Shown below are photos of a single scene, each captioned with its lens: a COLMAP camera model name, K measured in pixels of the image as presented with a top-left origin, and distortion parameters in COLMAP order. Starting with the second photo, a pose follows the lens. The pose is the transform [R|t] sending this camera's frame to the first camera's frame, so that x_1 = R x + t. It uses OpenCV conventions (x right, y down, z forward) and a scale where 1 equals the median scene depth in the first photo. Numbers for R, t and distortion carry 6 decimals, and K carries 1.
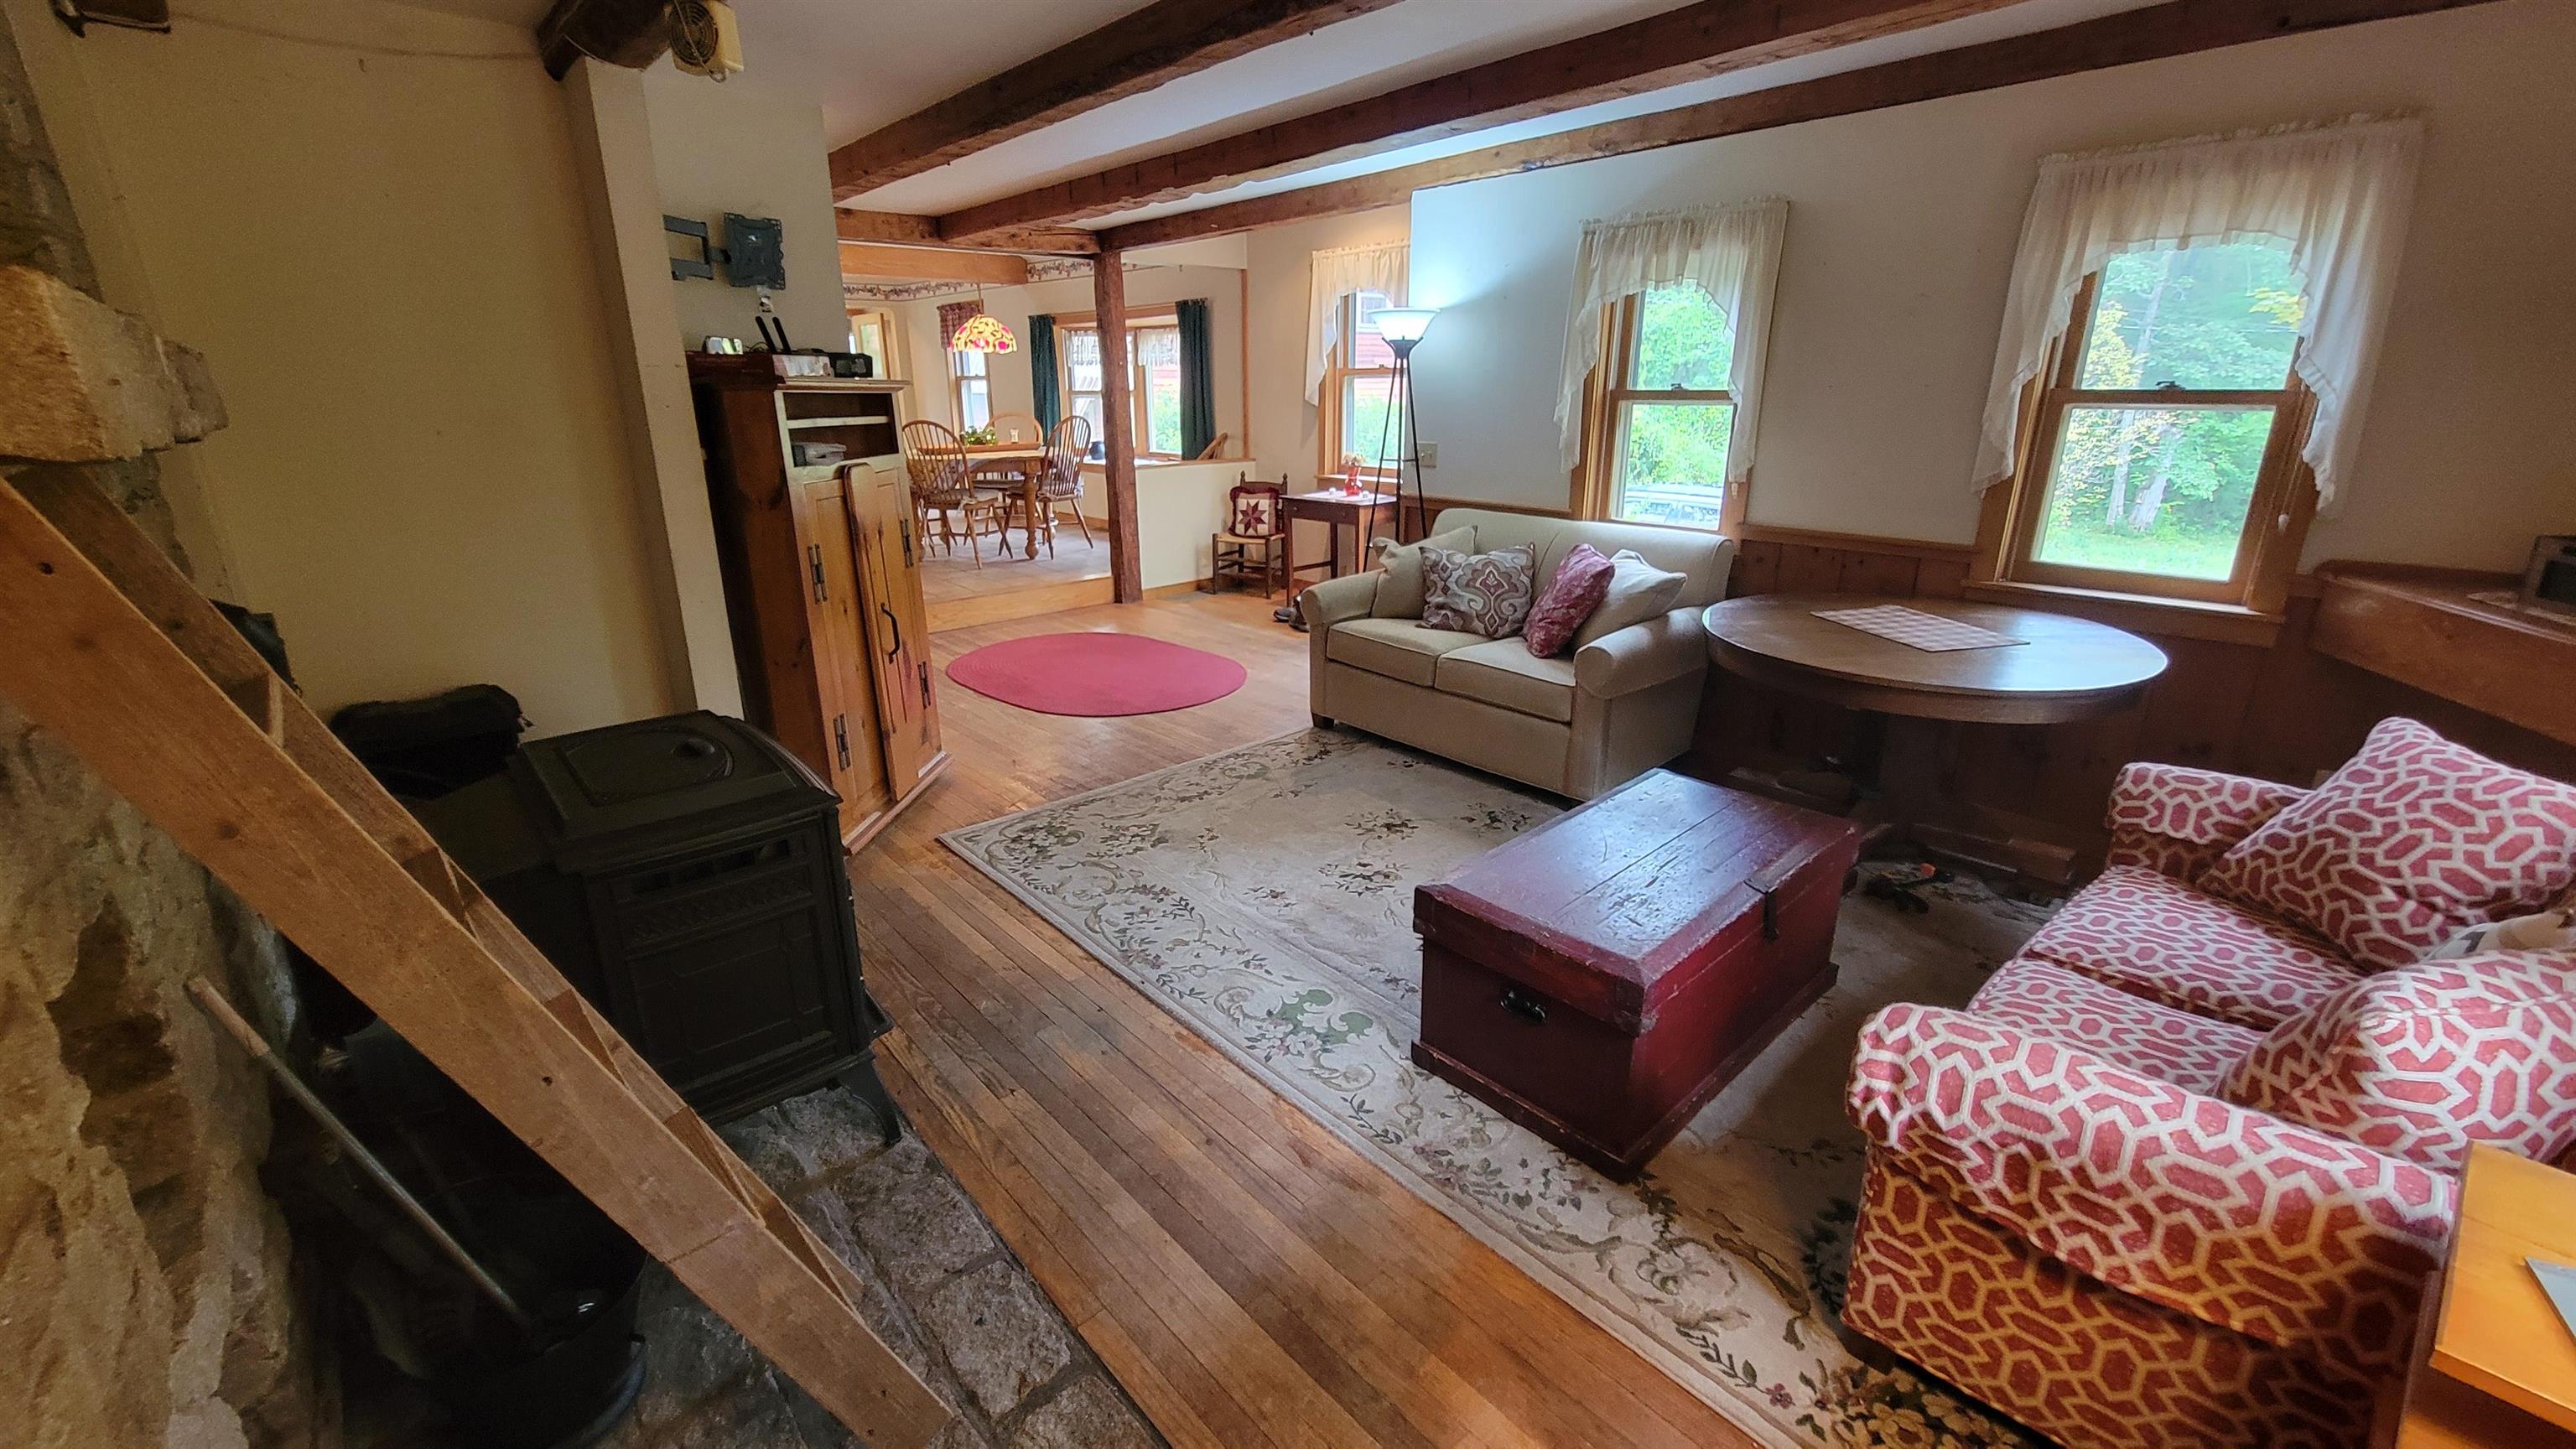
lens RADIAL K [[1046.3, 0, 1275.2], [0, 1046.3, 709.0], [0, 0, 1]] dist [0.014178, -0.006771]
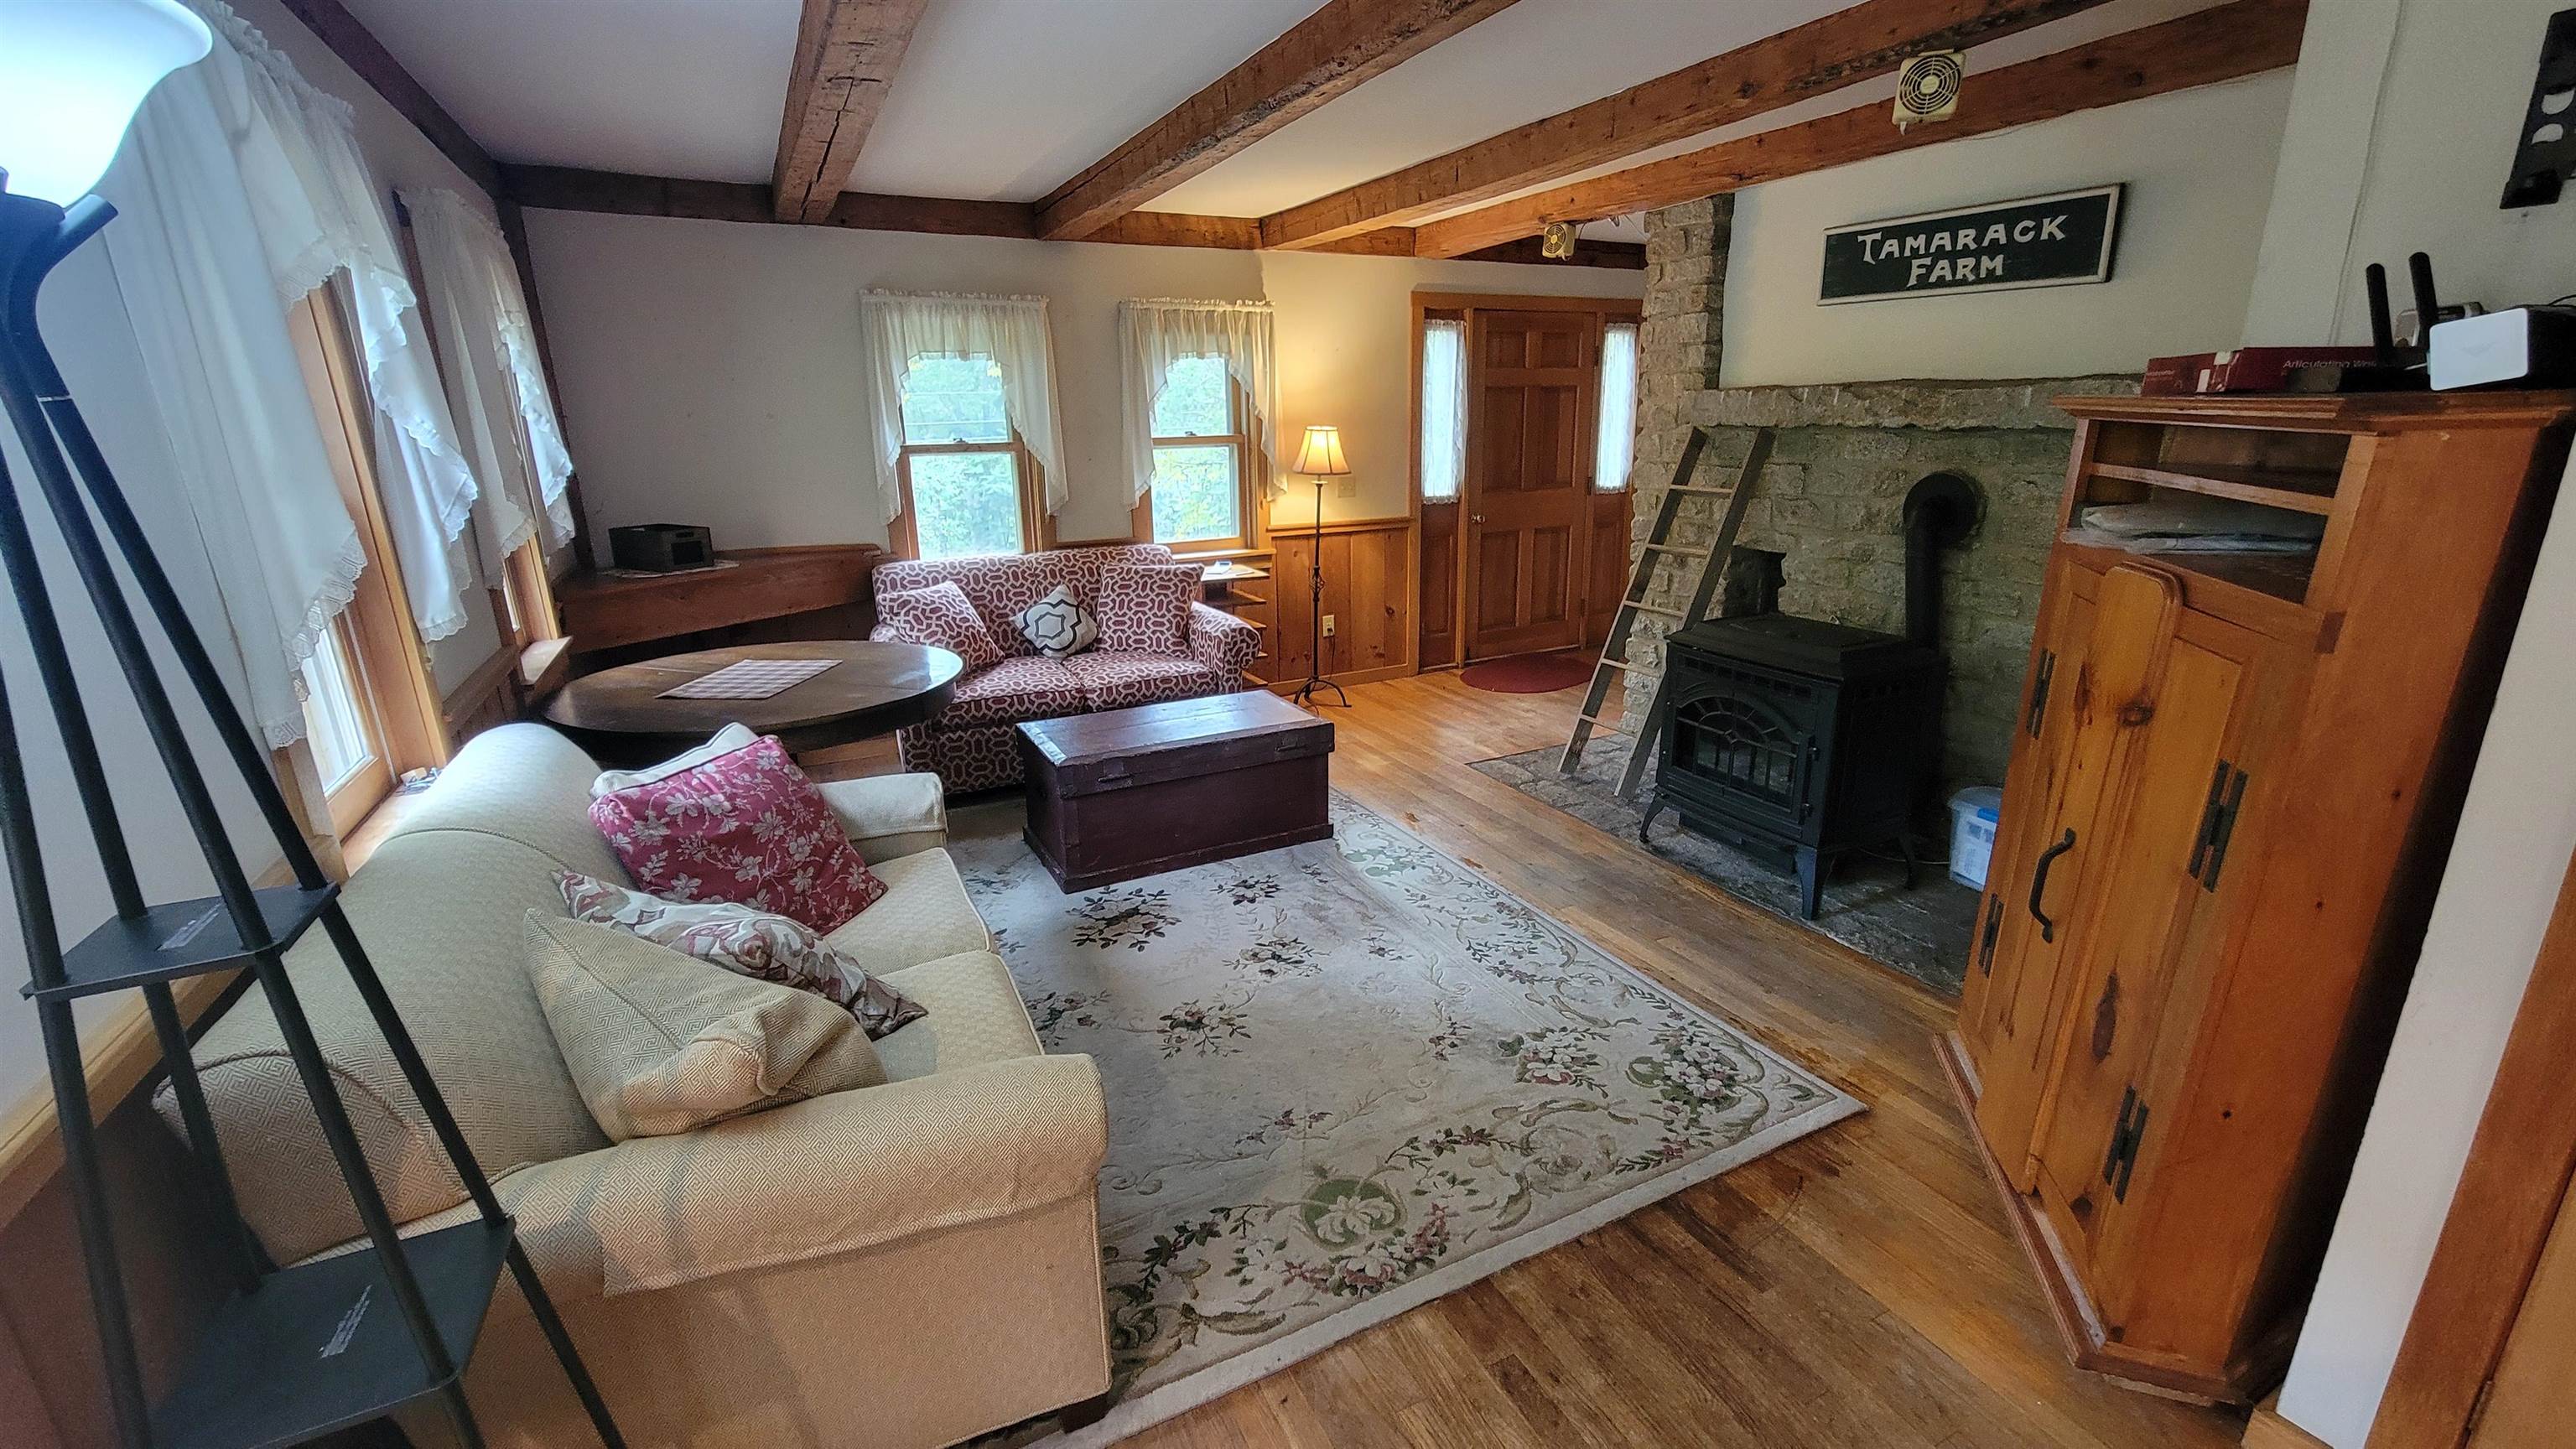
lens RADIAL K [[1046.3, 0, 1275.2], [0, 1046.3, 709.0], [0, 0, 1]] dist [0.014178, -0.006771]
pose [[-0.965259, -0.040320, 0.258164, -0.137110], [0.108472, 0.837030, 0.536298, -0.502634], [-0.237715, 0.545670, -0.803577, 1.574695]]
